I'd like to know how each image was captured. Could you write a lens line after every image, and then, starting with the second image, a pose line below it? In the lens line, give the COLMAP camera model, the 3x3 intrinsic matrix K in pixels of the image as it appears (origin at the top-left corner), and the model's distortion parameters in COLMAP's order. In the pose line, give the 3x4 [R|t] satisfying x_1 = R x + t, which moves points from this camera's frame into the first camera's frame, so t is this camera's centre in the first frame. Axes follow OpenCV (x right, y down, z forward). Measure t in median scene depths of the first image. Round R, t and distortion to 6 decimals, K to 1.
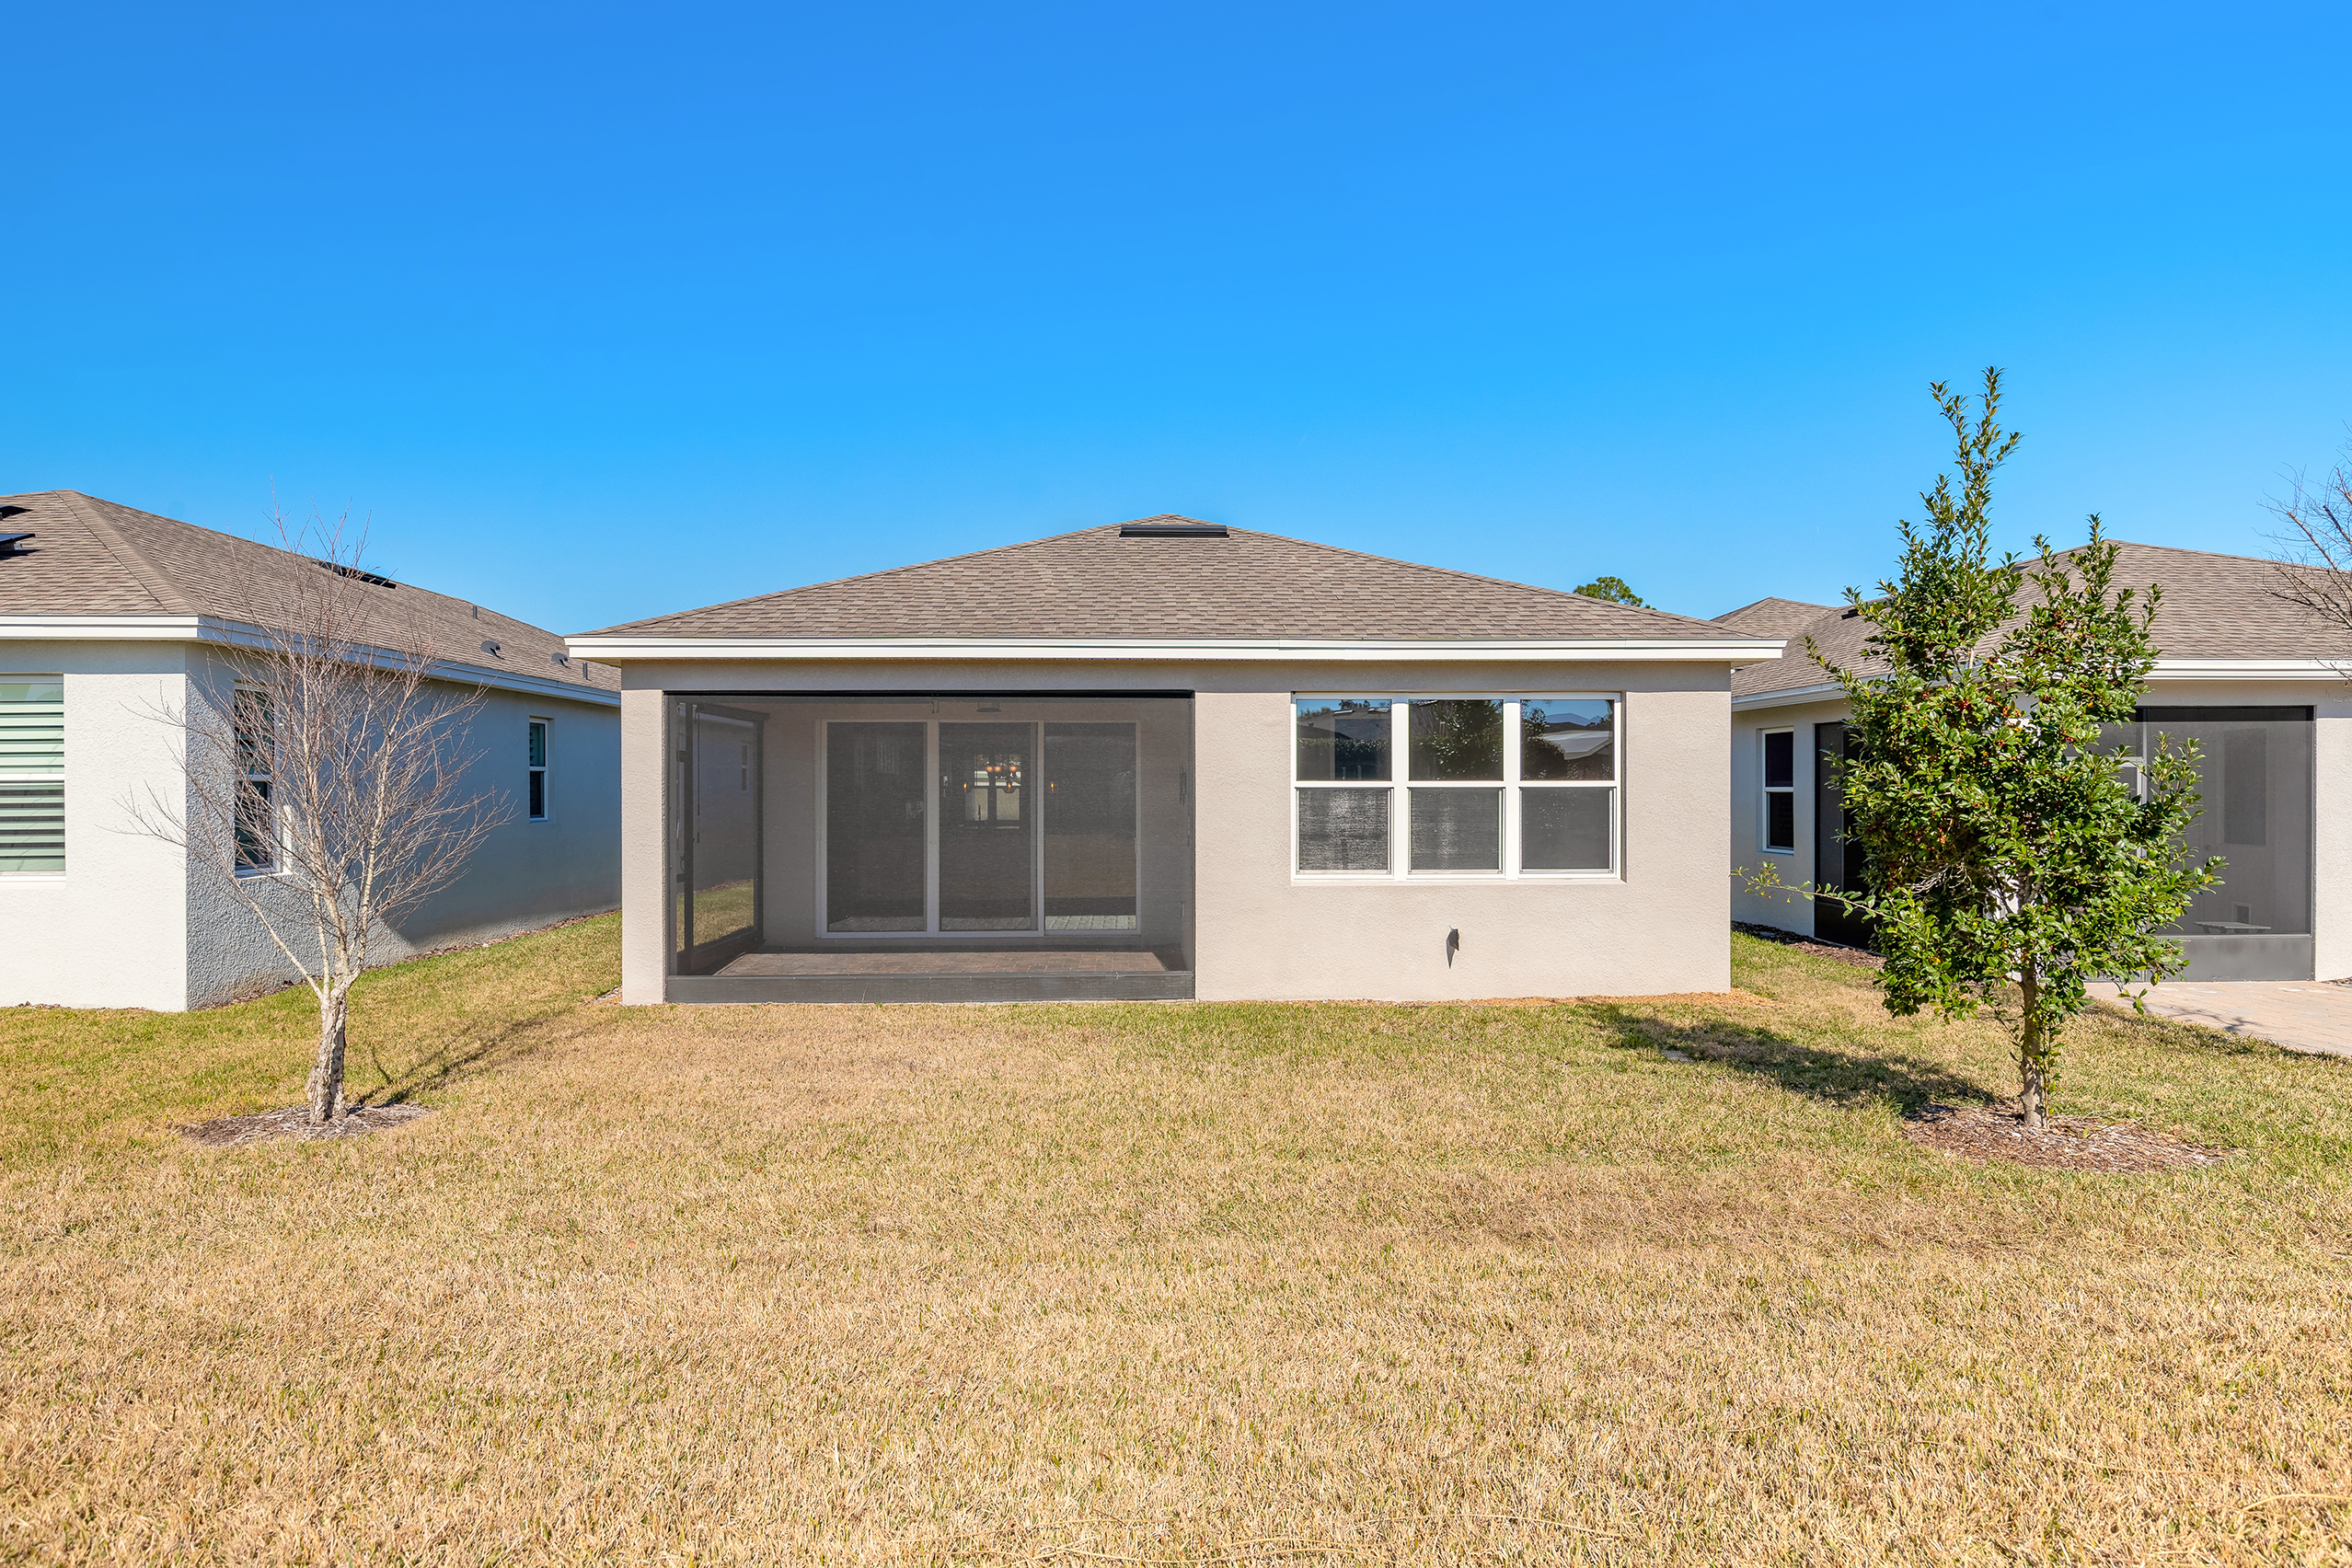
lens RADIAL K [[1242.7, 0, 1167.6], [0, 1242.7, 787.7], [0, 0, 1]] dist [0.003162, -0.000196]
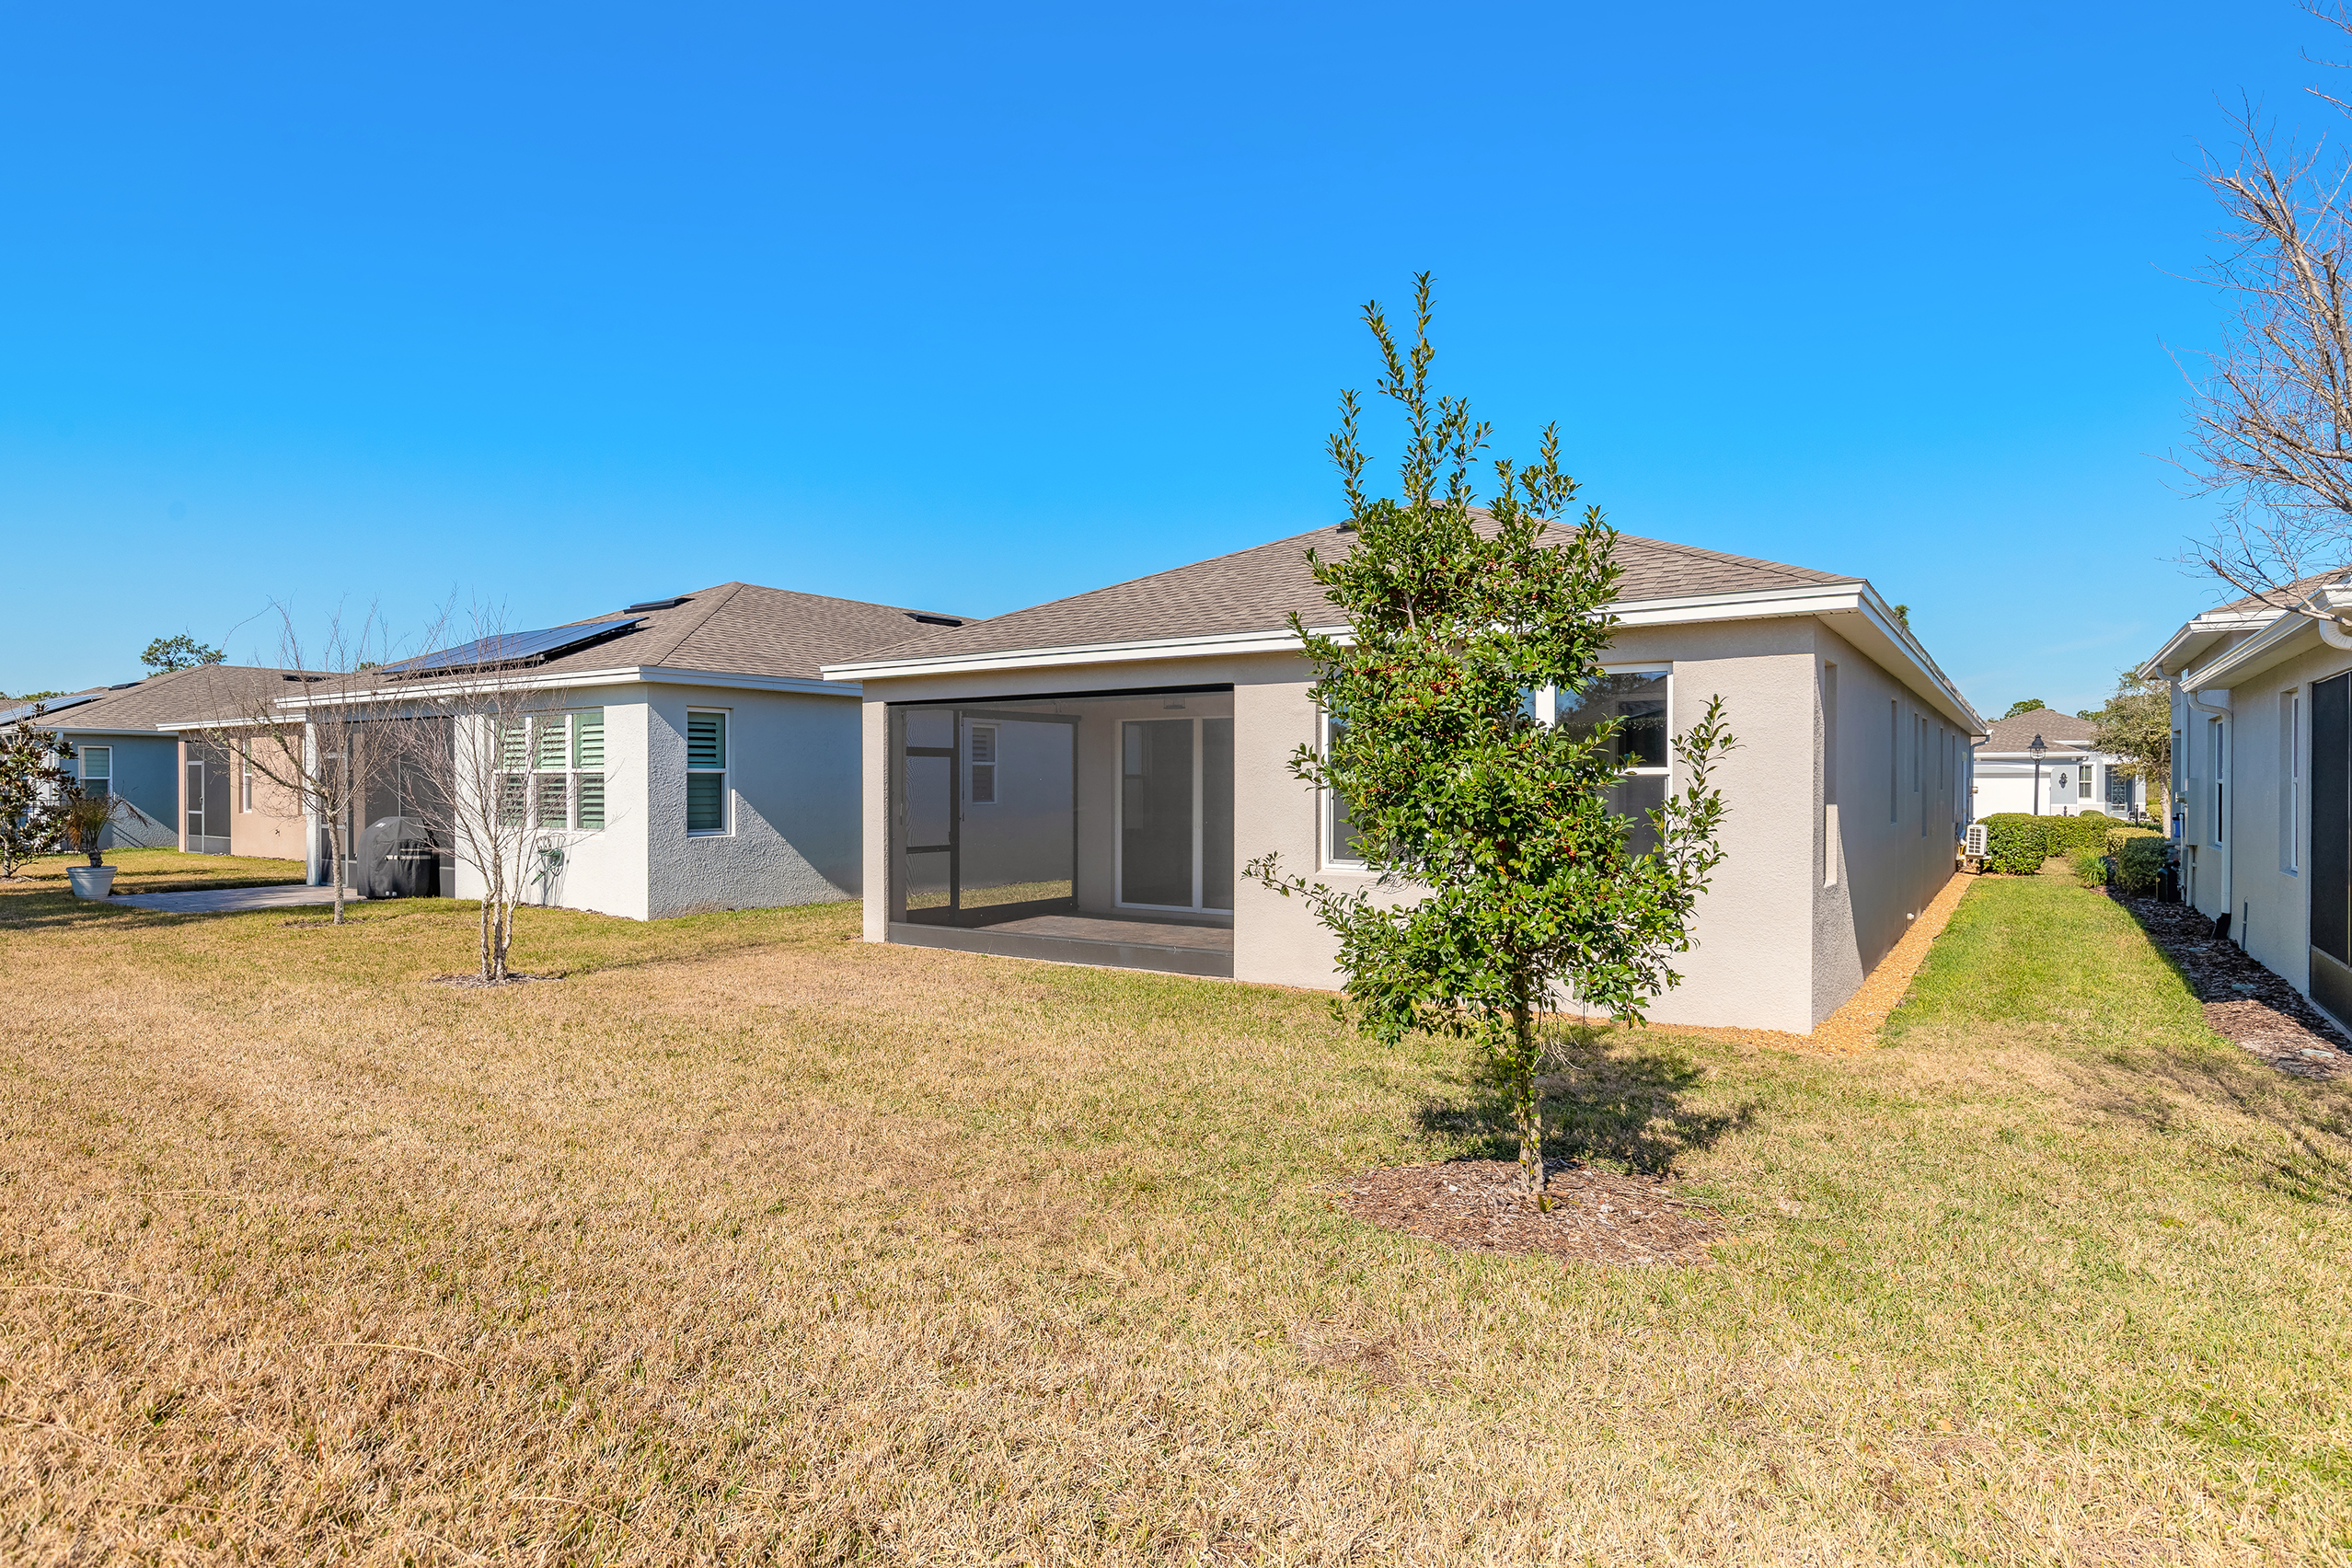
lens RADIAL K [[1242.7, 0, 1191.2], [0, 1242.7, 786.0], [0, 0, 1]] dist [0.003162, -0.000196]
pose [[0.811889, 0.003099, -0.583804, 0.603697], [0.000419, 0.999983, 0.005890, 0.002313], [0.583812, -0.005027, 0.811873, 0.128193]]
